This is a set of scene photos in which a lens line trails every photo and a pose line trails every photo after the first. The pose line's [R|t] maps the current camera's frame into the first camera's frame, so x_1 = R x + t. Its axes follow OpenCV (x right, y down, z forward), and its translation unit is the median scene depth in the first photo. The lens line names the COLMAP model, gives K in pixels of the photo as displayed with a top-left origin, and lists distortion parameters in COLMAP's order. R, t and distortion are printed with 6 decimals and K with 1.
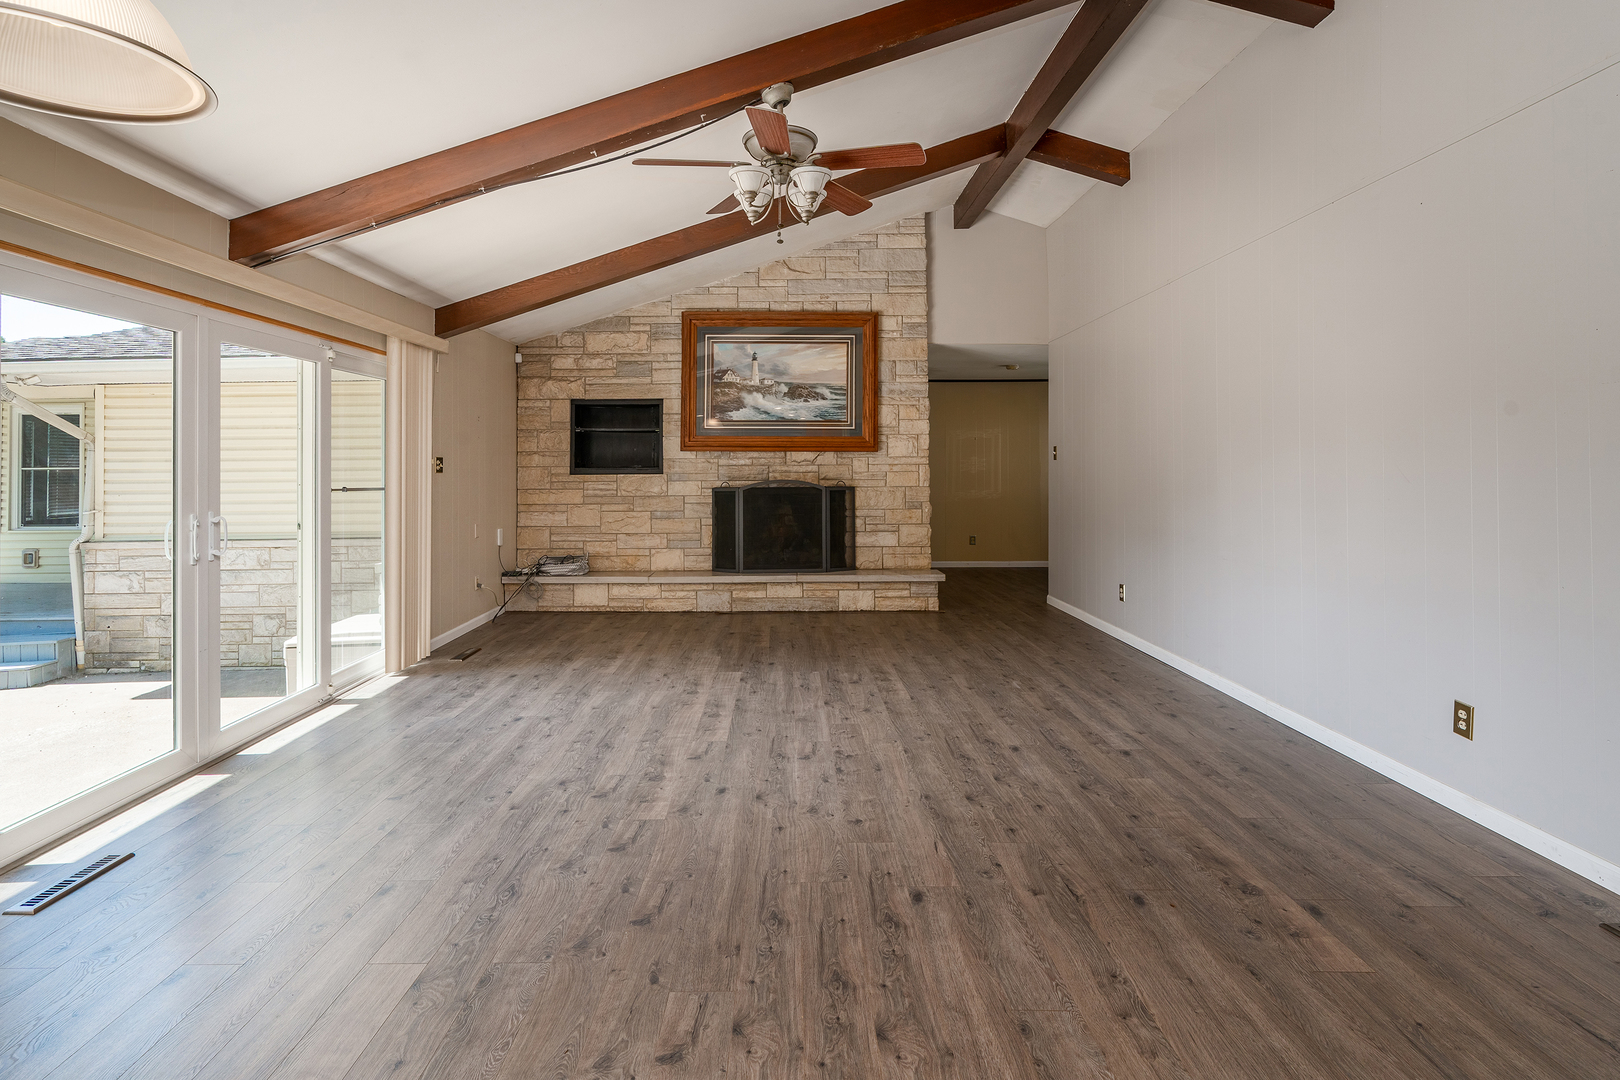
lens RADIAL K [[753.3, 0, 795.0], [0, 753.3, 455.2], [0, 0, 1]] dist [-0.010181, 0.002646]
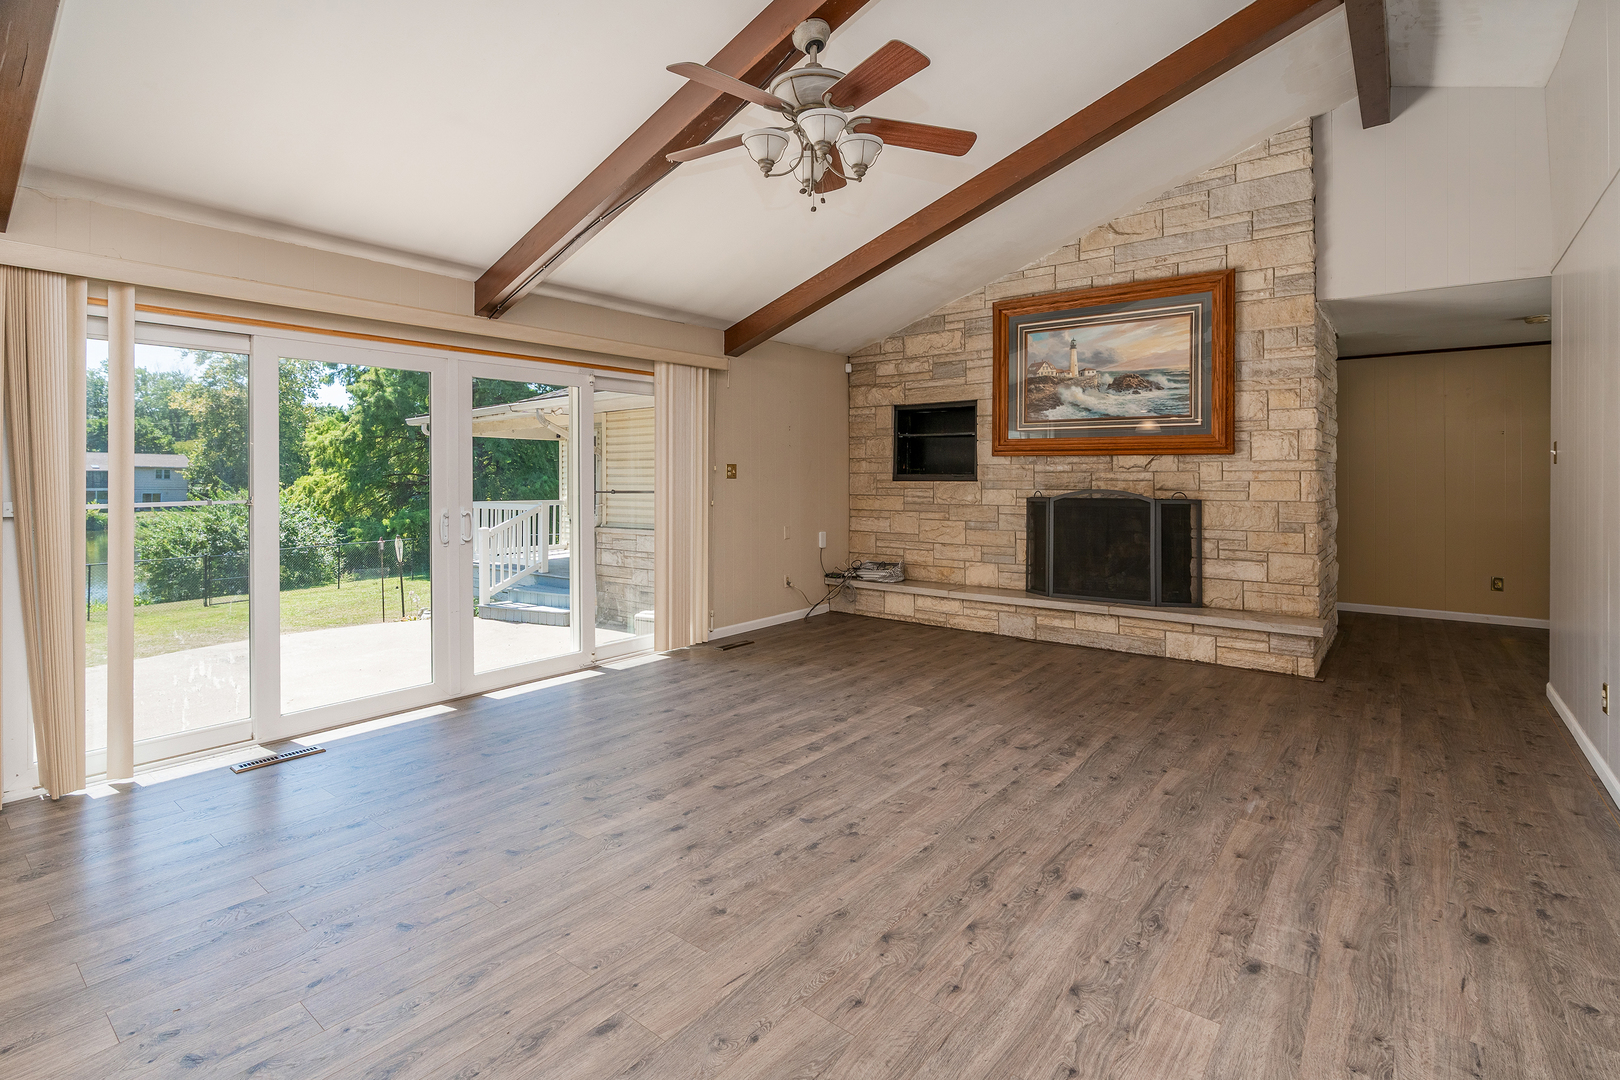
lens RADIAL K [[753.3, 0, 819.5], [0, 753.3, 469.2], [0, 0, 1]] dist [-0.010181, 0.002646]
pose [[0.795700, -0.000998, -0.605689, 0.231962], [0.007206, 0.999943, 0.007819, 0.001632], [0.605647, -0.010586, 0.795663, 0.149794]]
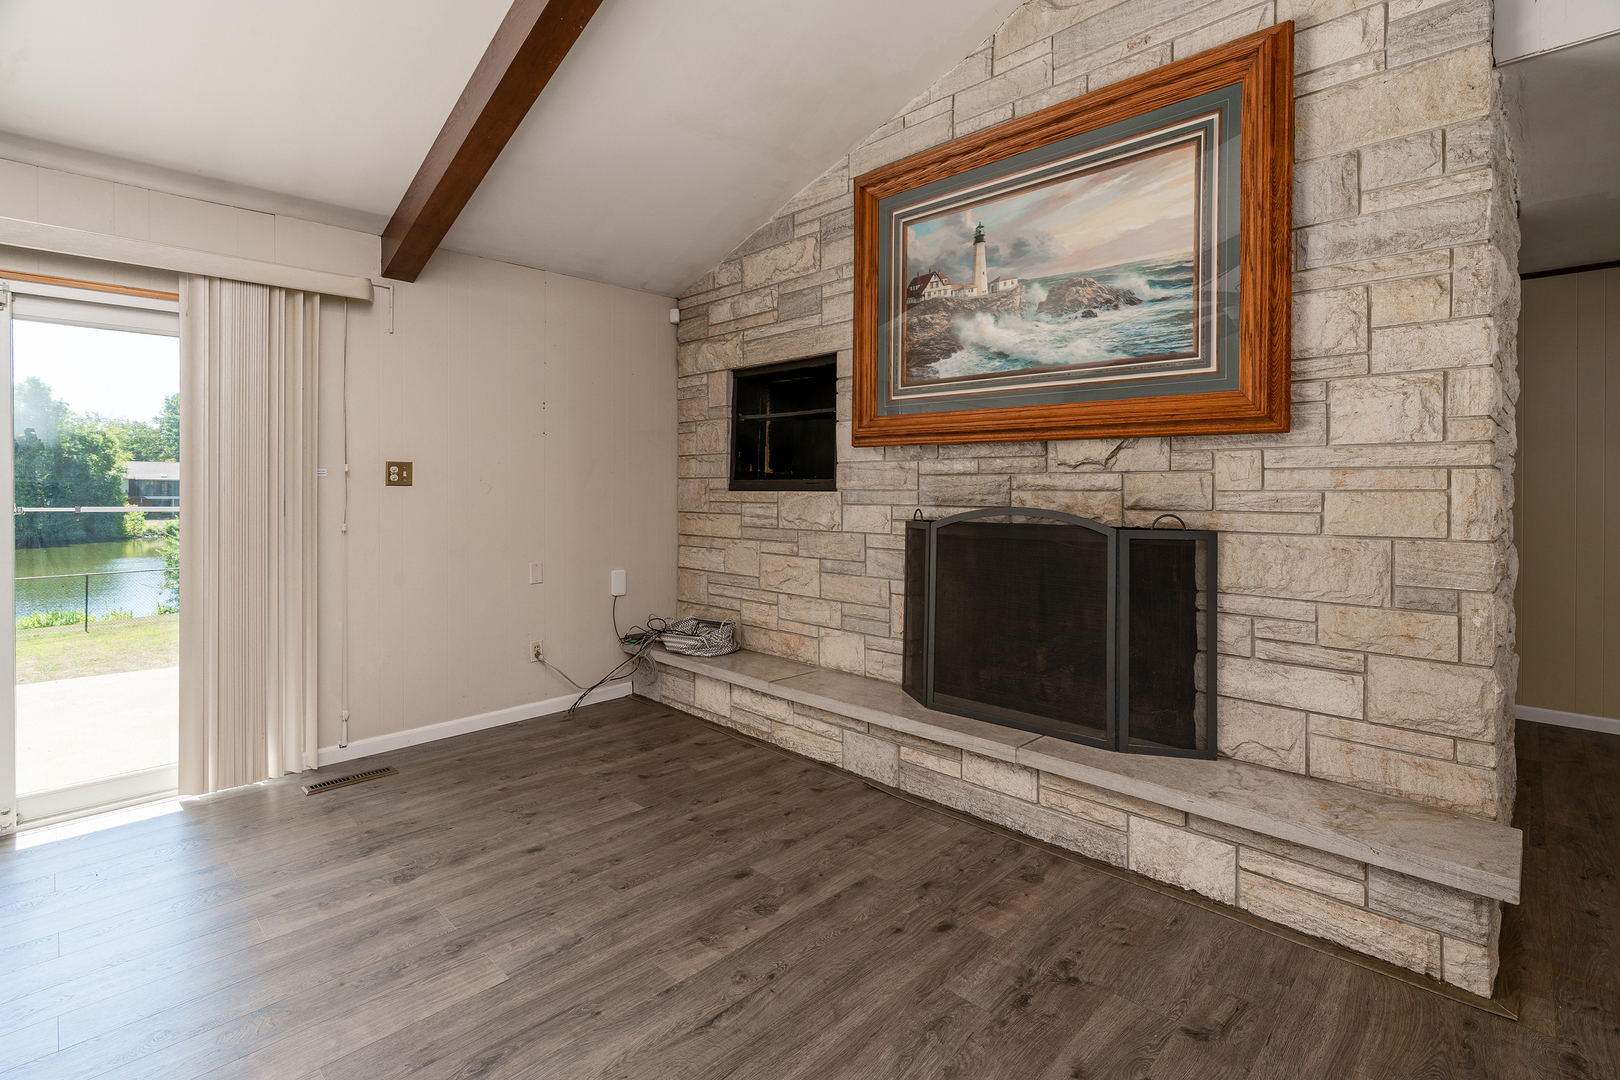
lens RADIAL K [[753.3, 0, 811.8], [0, 753.3, 488.8], [0, 0, 1]] dist [-0.010181, 0.002646]
pose [[0.733226, 0.008043, -0.679938, 0.180579], [0.006948, 0.999789, 0.019319, 0.012936], [0.679950, -0.018889, 0.733015, 0.596483]]
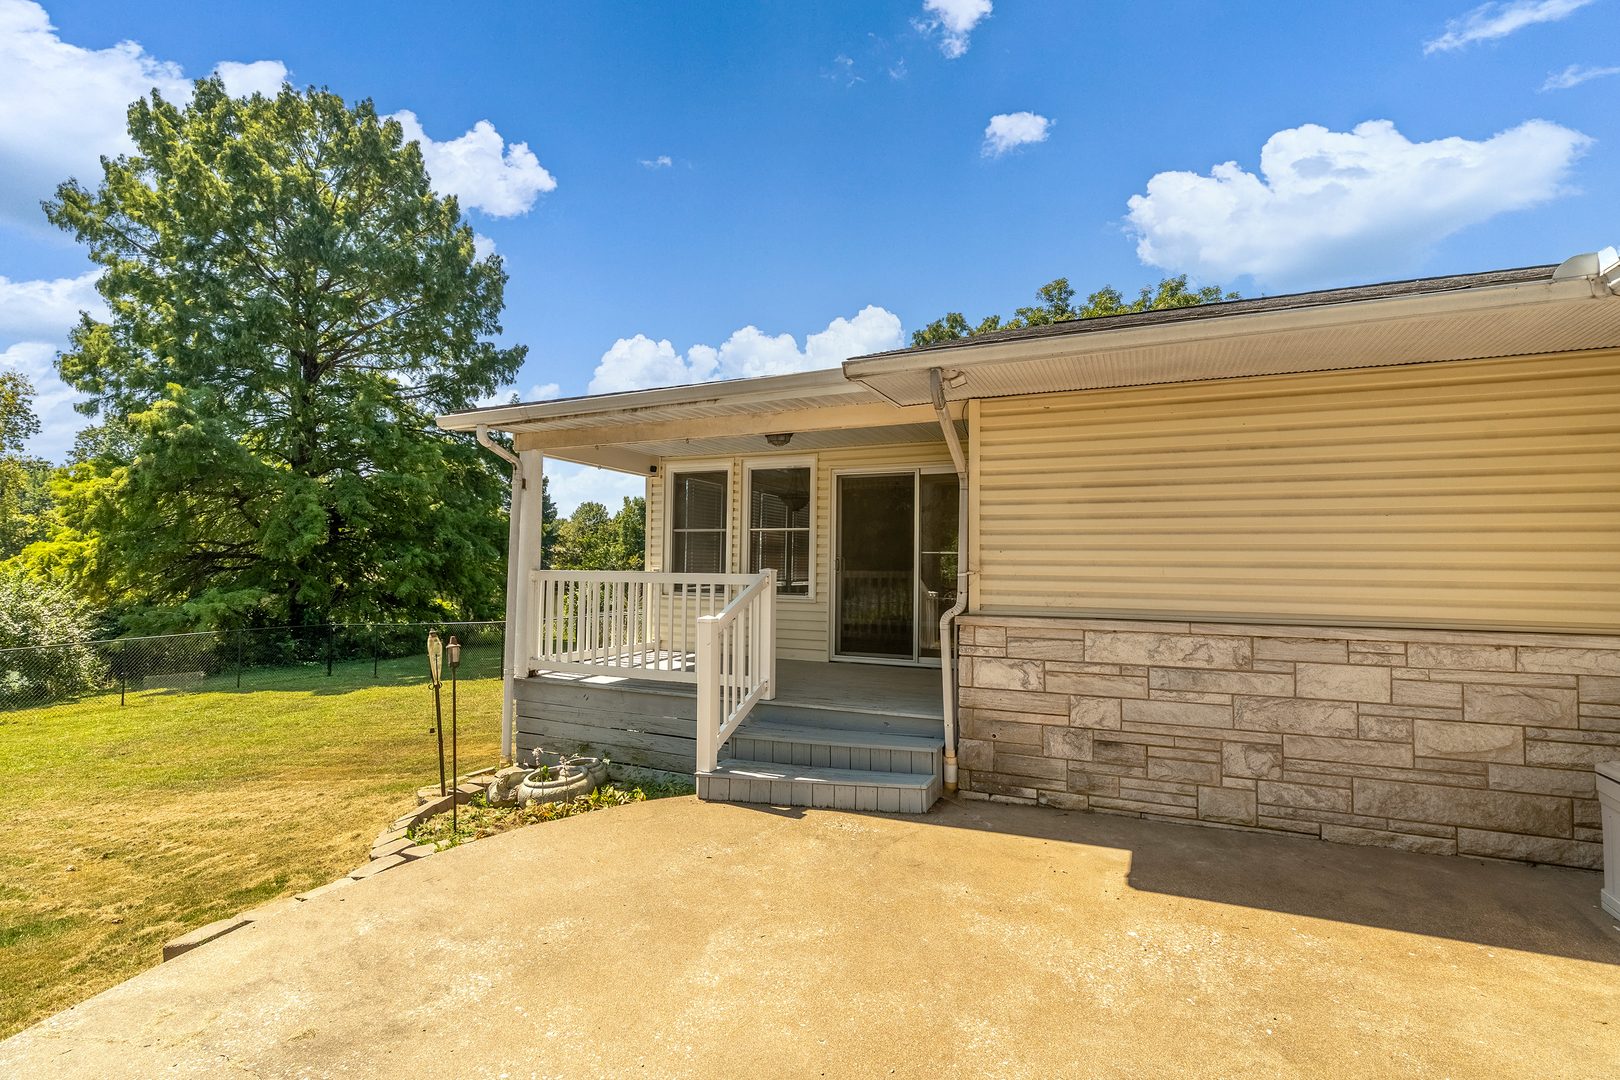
lens RADIAL K [[753.3, 0, 813.9], [0, 753.3, 554.7], [0, 0, 1]] dist [-0.010181, 0.002646]
pose [[0.914618, 0.014703, -0.404052, -0.823531], [-0.013998, 0.999891, 0.004700, 0.059345], [0.404077, 0.001357, 0.914724, 0.290091]]
